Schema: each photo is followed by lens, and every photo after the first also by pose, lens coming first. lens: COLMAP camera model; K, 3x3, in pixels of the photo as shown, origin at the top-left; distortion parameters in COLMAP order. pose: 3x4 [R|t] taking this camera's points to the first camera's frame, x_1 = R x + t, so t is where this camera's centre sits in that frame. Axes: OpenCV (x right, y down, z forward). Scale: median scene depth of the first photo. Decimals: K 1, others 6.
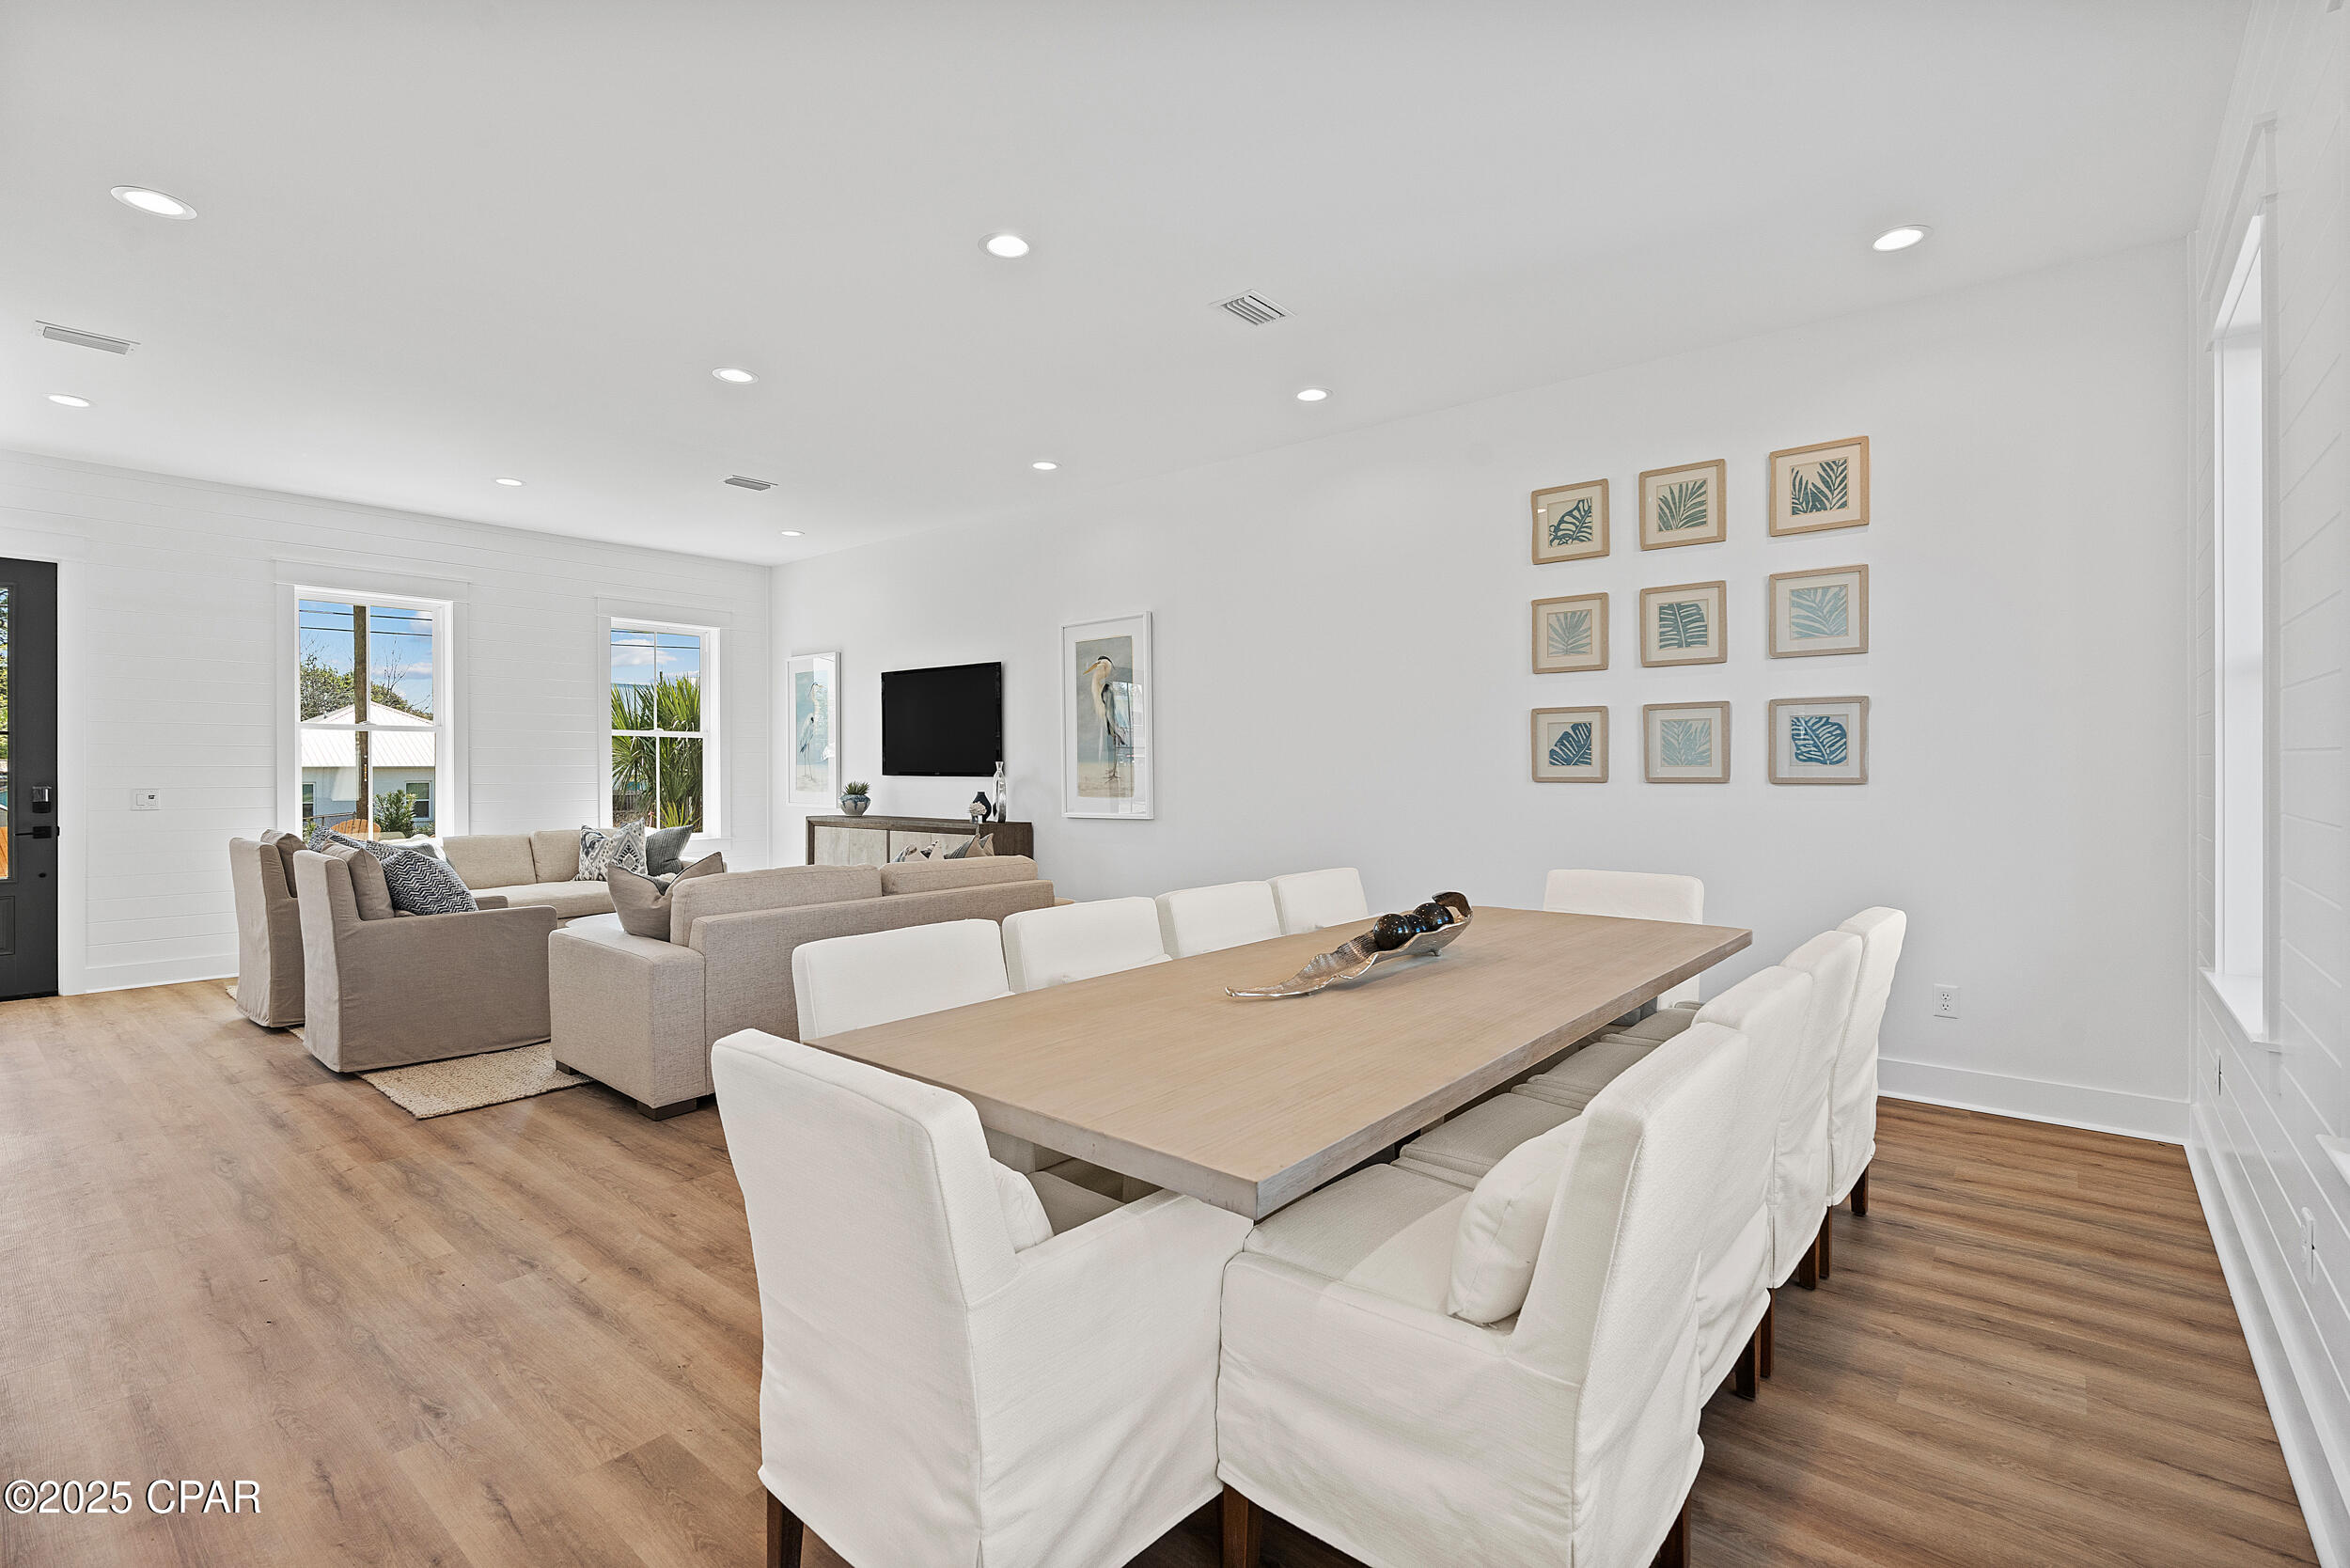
lens RADIAL K [[1052.3, 0, 1171.6], [0, 1052.3, 776.2], [0, 0, 1]] dist [0.000587, 0.000680]
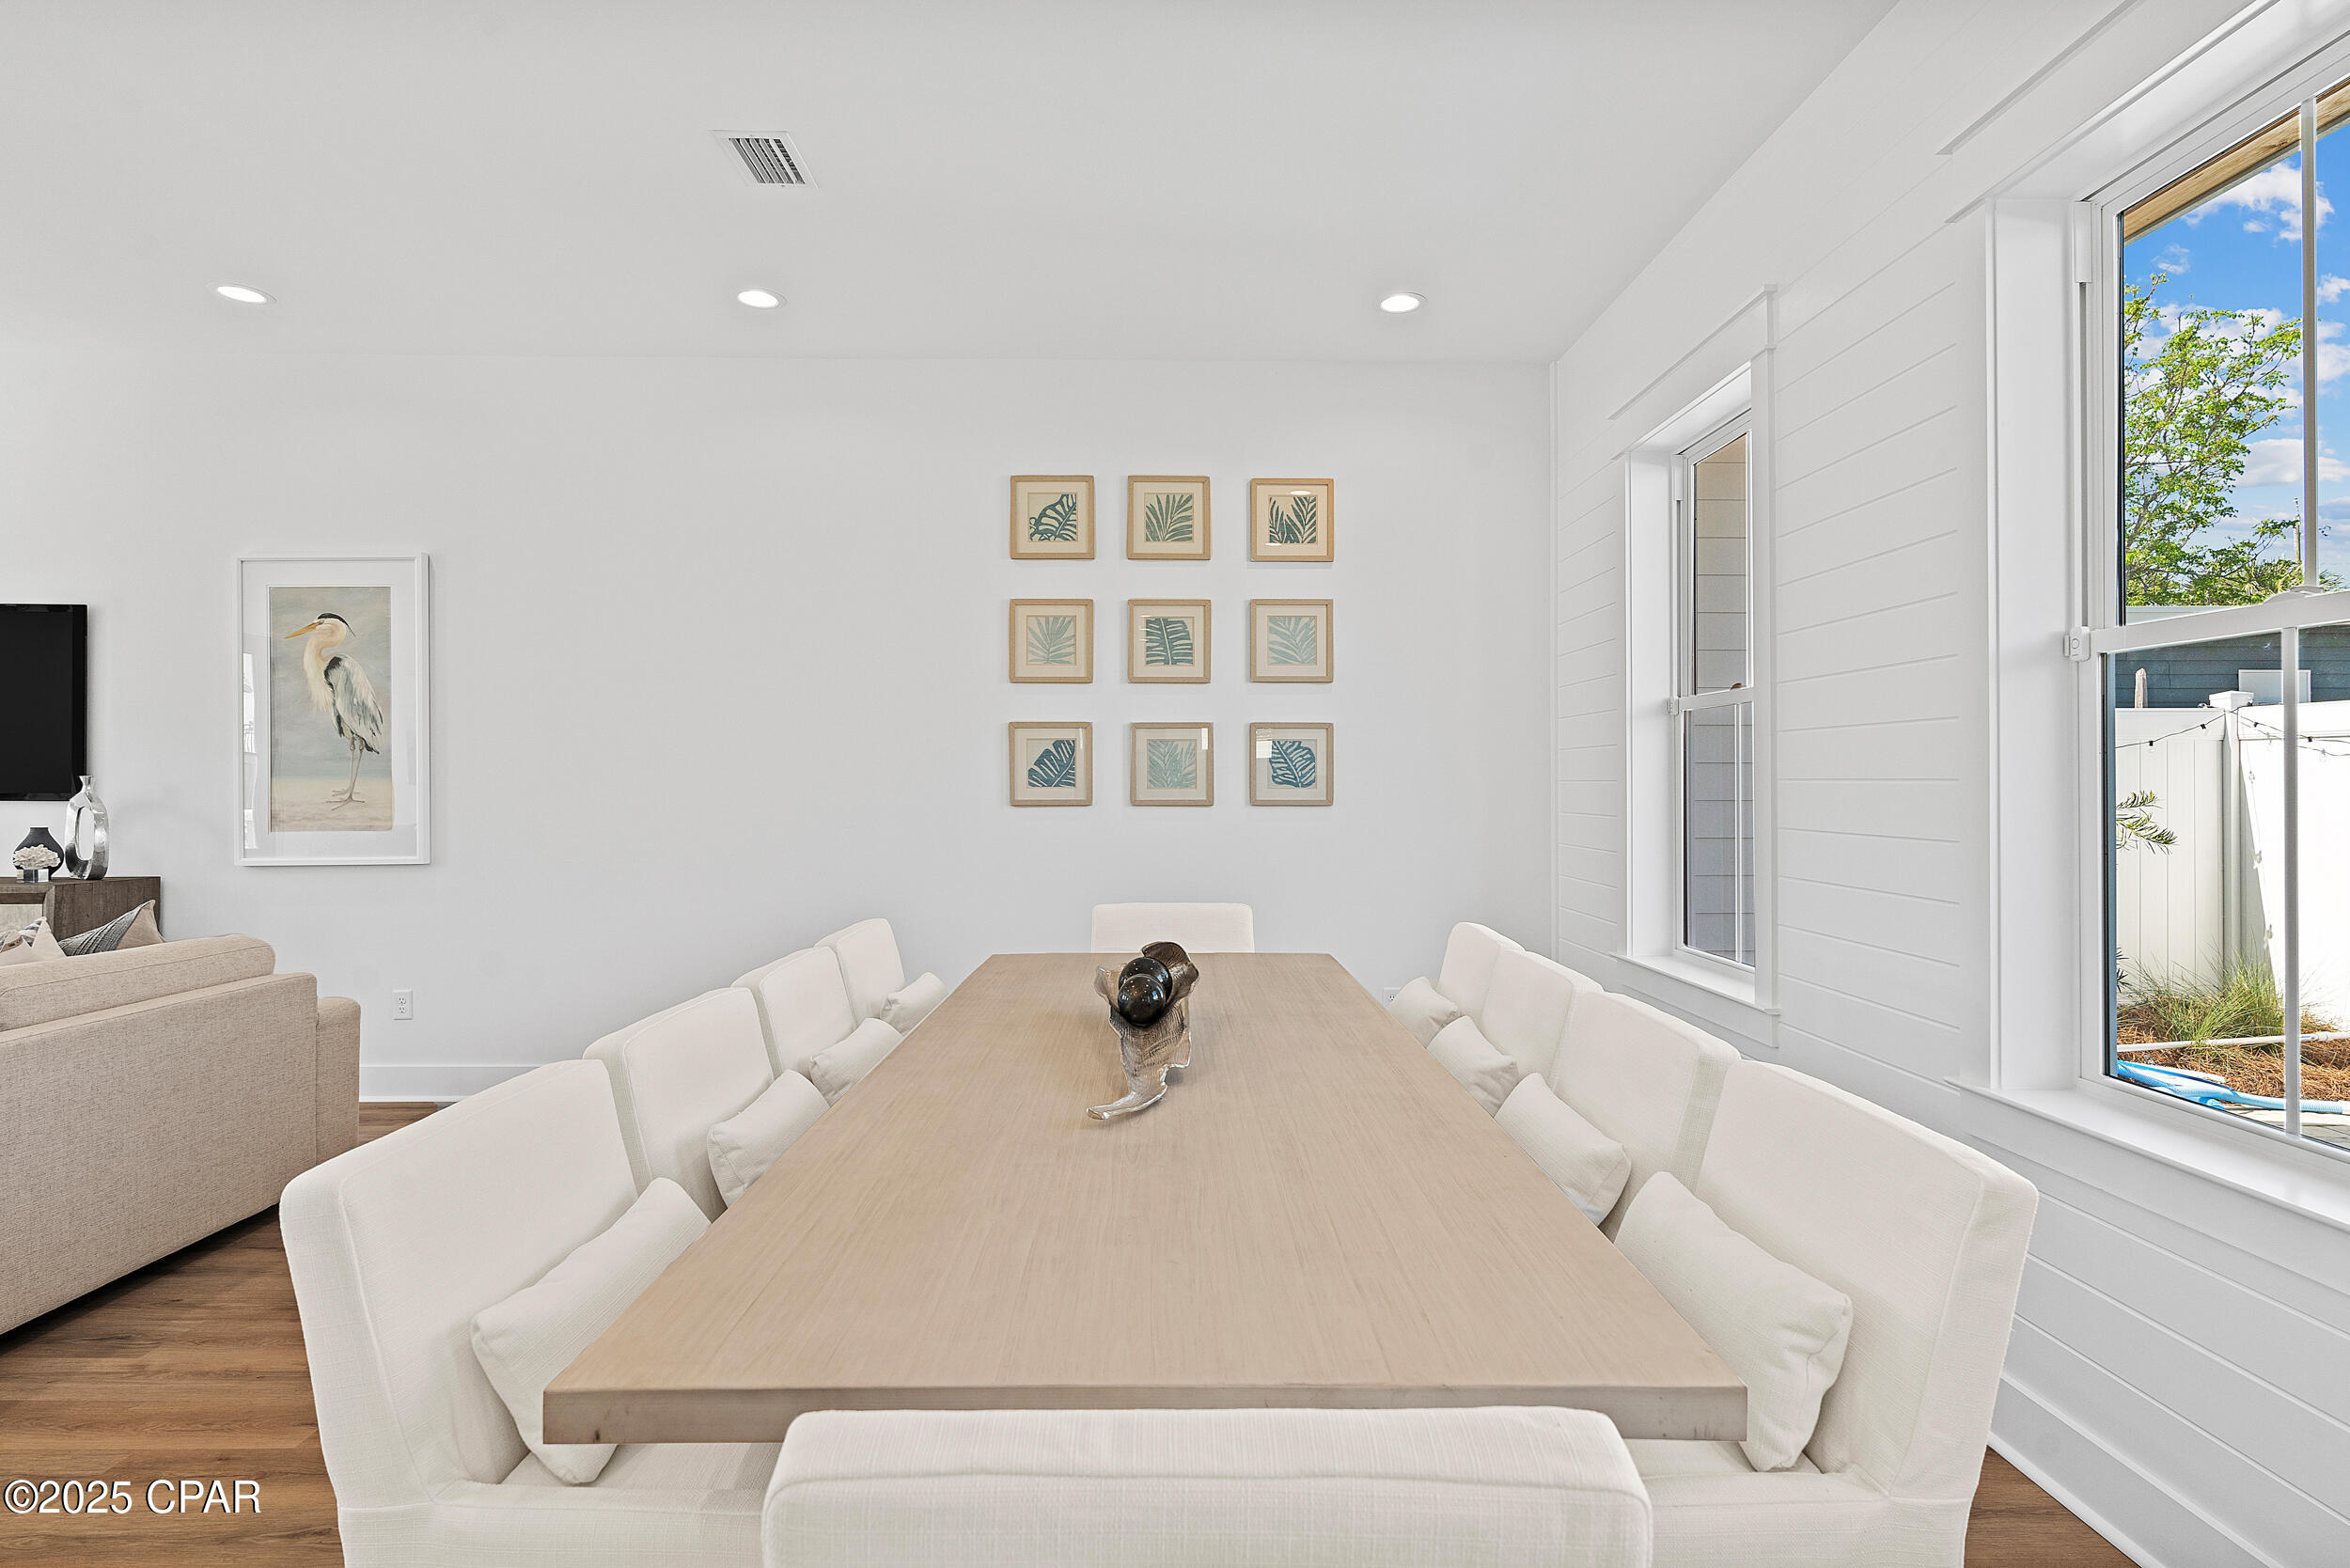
lens RADIAL K [[1172.6, 0, 1163.5], [0, 1172.6, 782.9], [0, 0, 1]] dist [-0.001863, -0.000078]
pose [[0.762397, 0.005623, 0.647085, -0.206883], [0.001556, 0.999943, -0.010522, -0.003187], [-0.647107, 0.009029, 0.762346, 0.184536]]
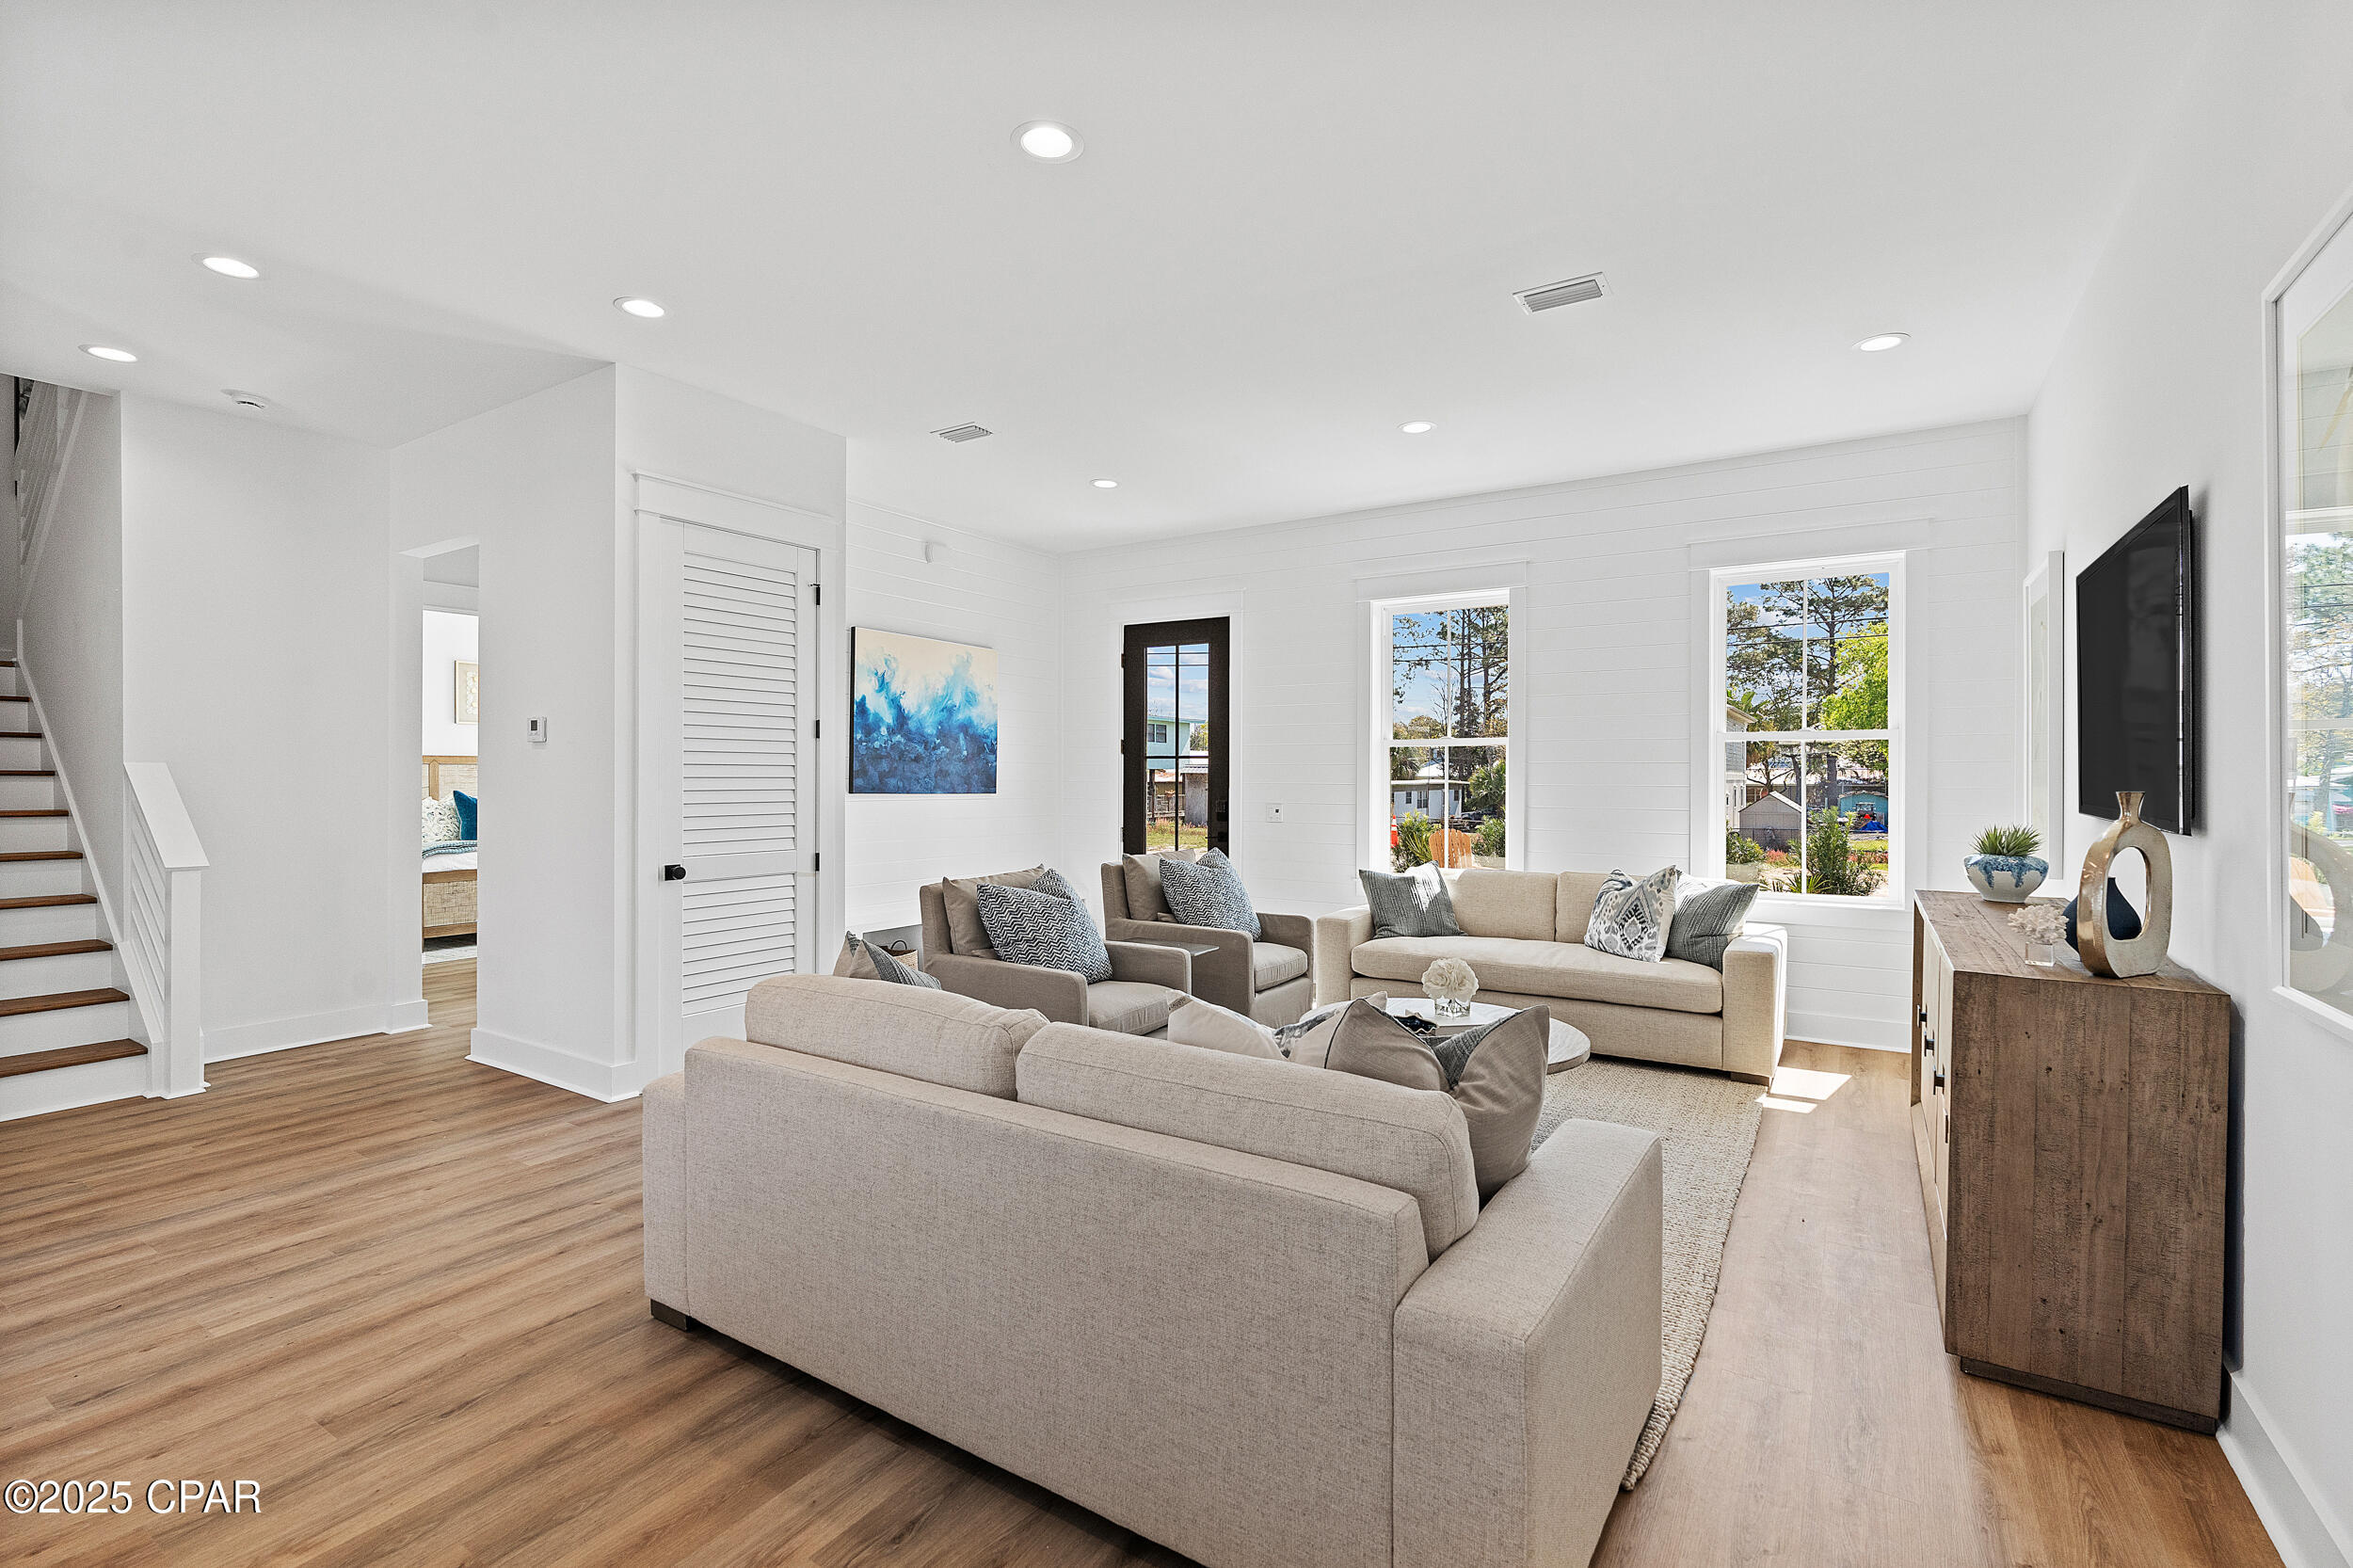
lens RADIAL K [[1053.6, 0, 1175.3], [0, 1053.6, 779.5], [0, 0, 1]] dist [0.000587, 0.000680]
pose [[0.120922, 0.006871, -0.992638, 0.197102], [-0.008716, 0.999945, 0.005860, -0.026725], [0.992624, 0.007944, 0.120975, 1.044509]]
